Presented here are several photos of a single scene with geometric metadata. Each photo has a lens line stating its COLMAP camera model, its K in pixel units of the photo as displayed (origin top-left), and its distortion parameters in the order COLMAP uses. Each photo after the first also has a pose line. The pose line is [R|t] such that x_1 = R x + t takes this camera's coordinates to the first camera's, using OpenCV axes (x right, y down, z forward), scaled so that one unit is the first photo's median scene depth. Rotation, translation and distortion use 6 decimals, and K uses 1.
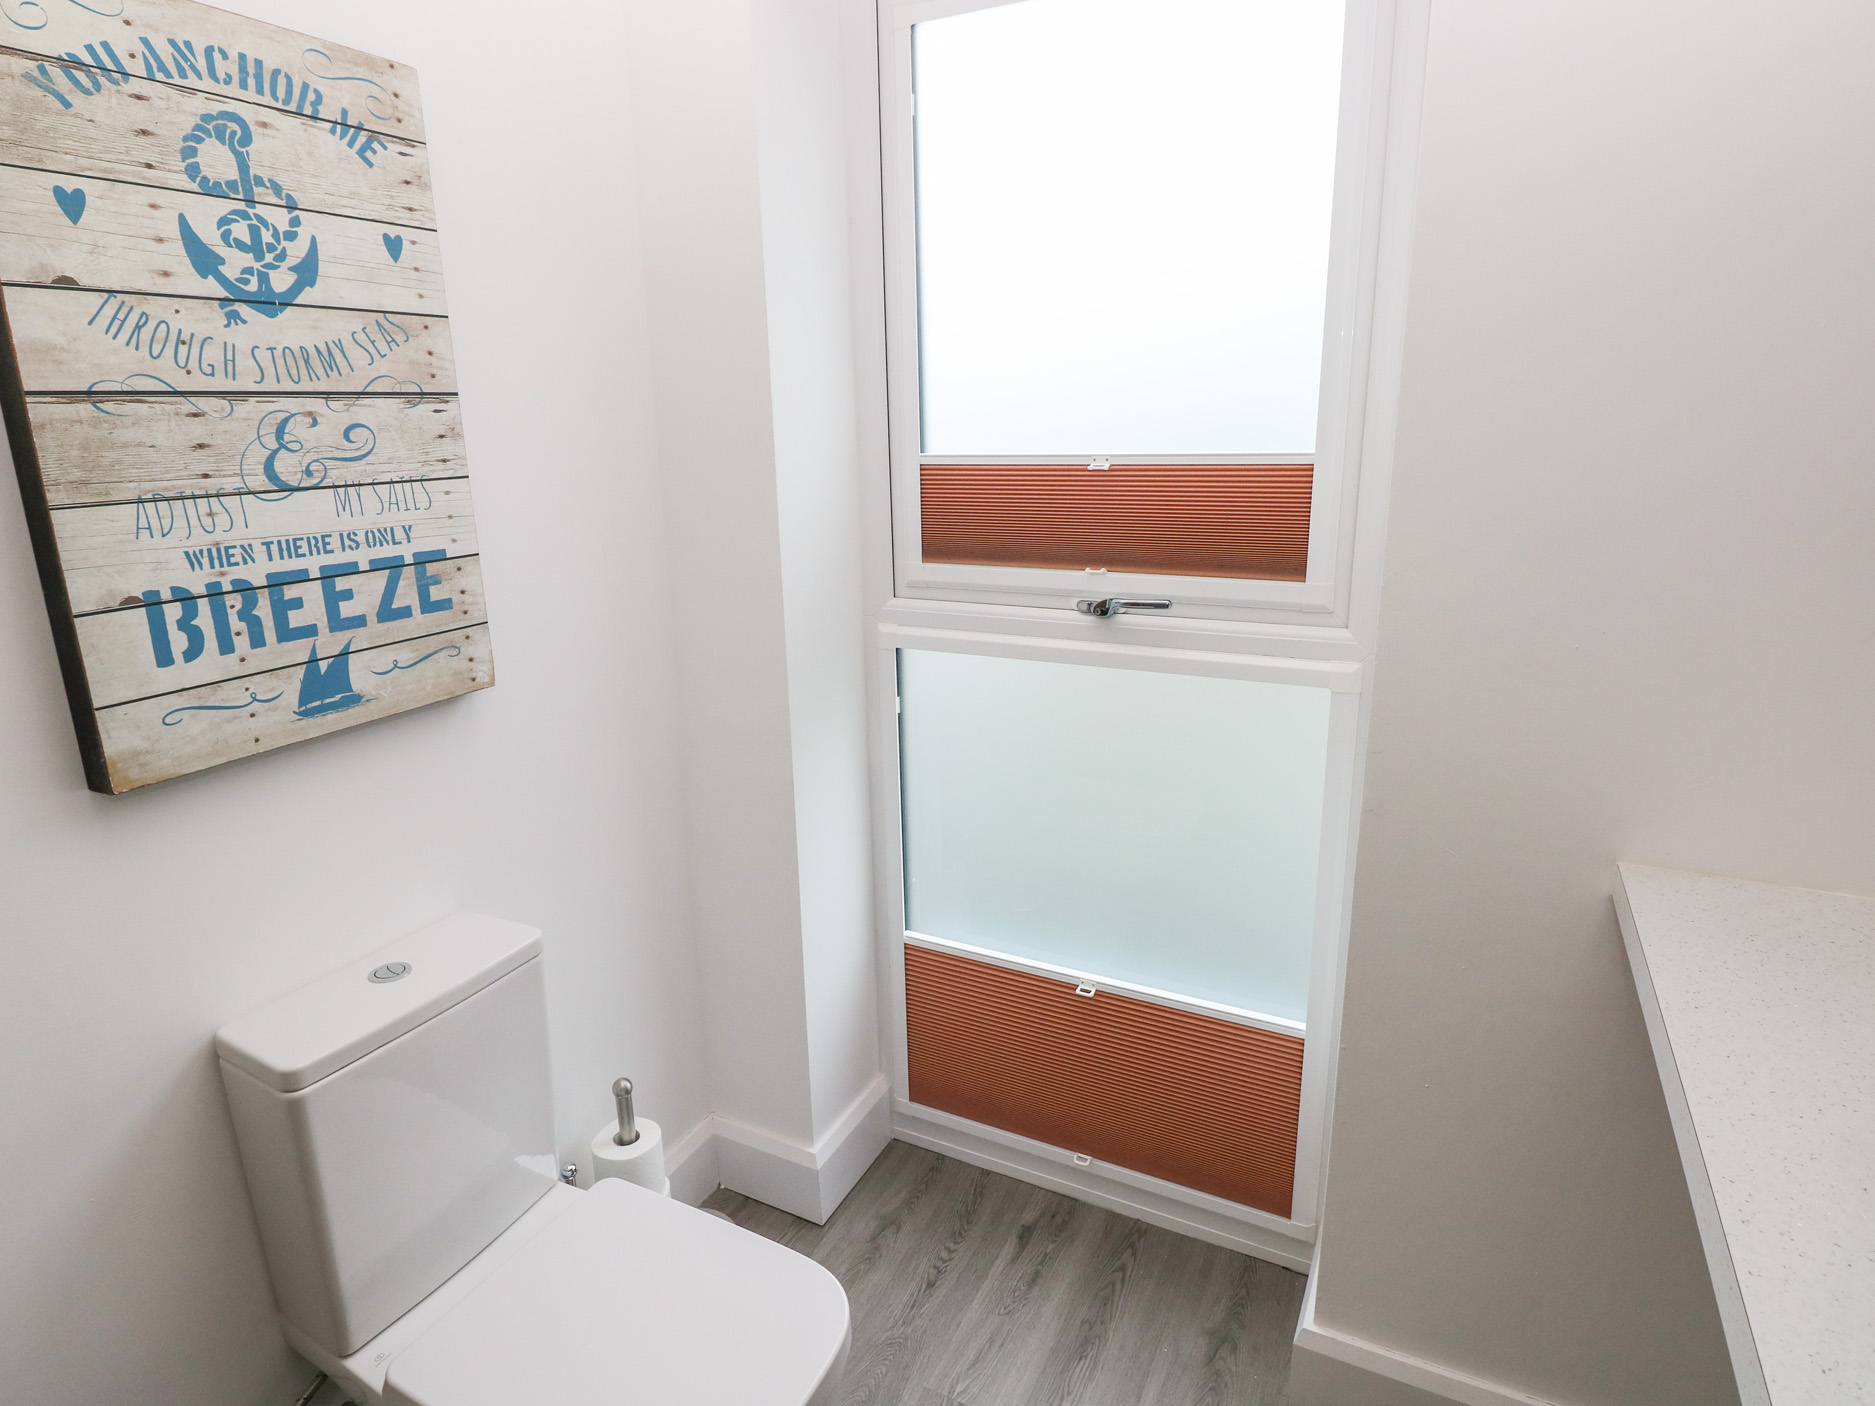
lens RADIAL K [[1010.3, 0, 940.1], [0, 1010.3, 694.7], [0, 0, 1]] dist [-0.001935, -0.011700]
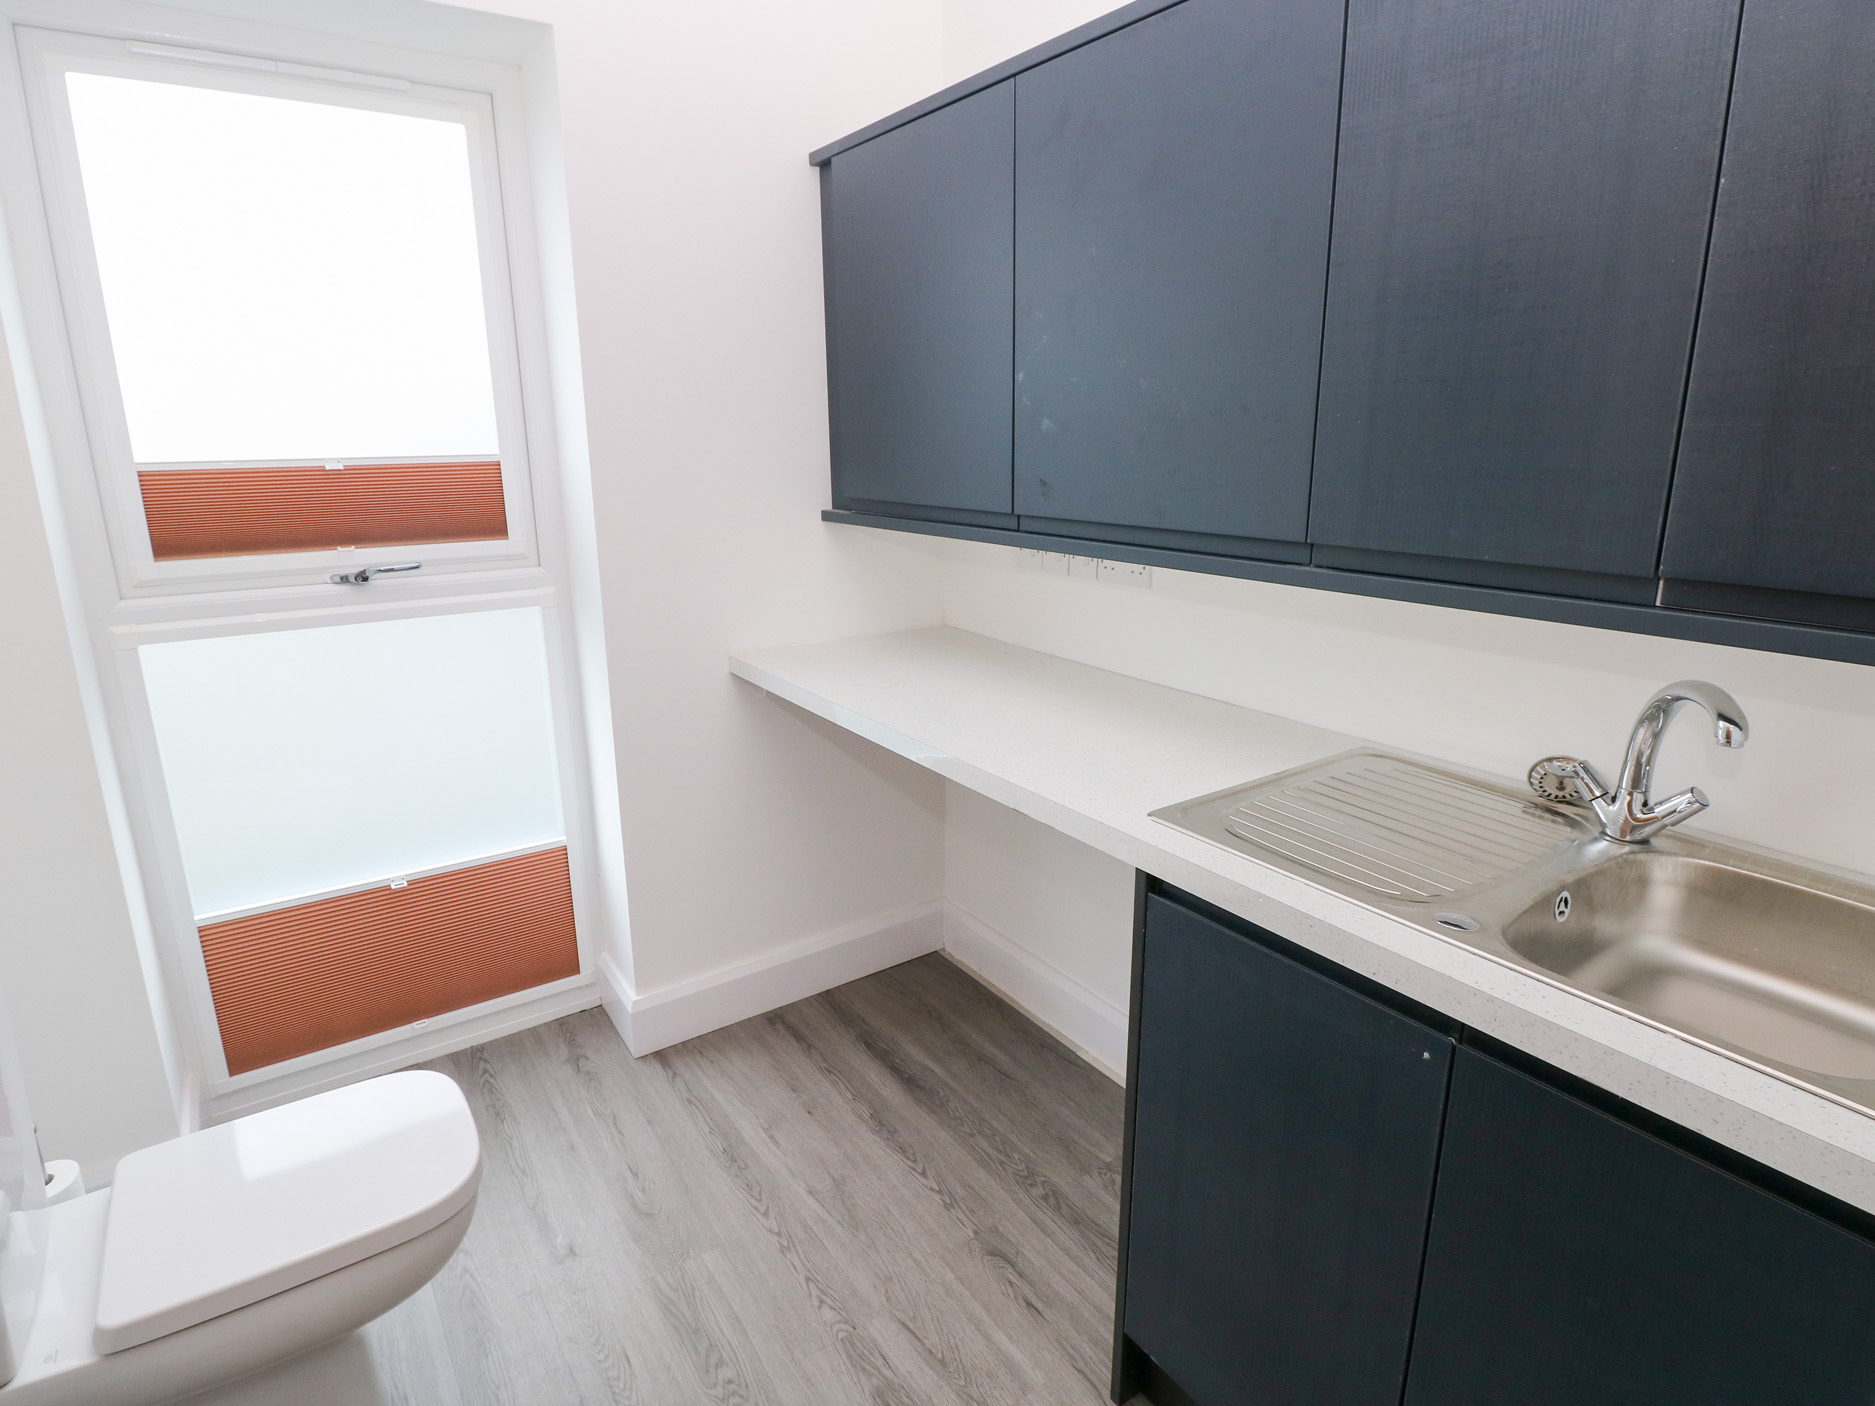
lens RADIAL K [[1010.3, 0, 925.2], [0, 1010.3, 701.8], [0, 0, 1]] dist [-0.001935, -0.011700]
pose [[0.475865, -0.220034, 0.851550, -0.610038], [0.218490, 0.967424, 0.127878, 0.060195], [-0.851948, 0.125203, 0.508438, -0.243470]]
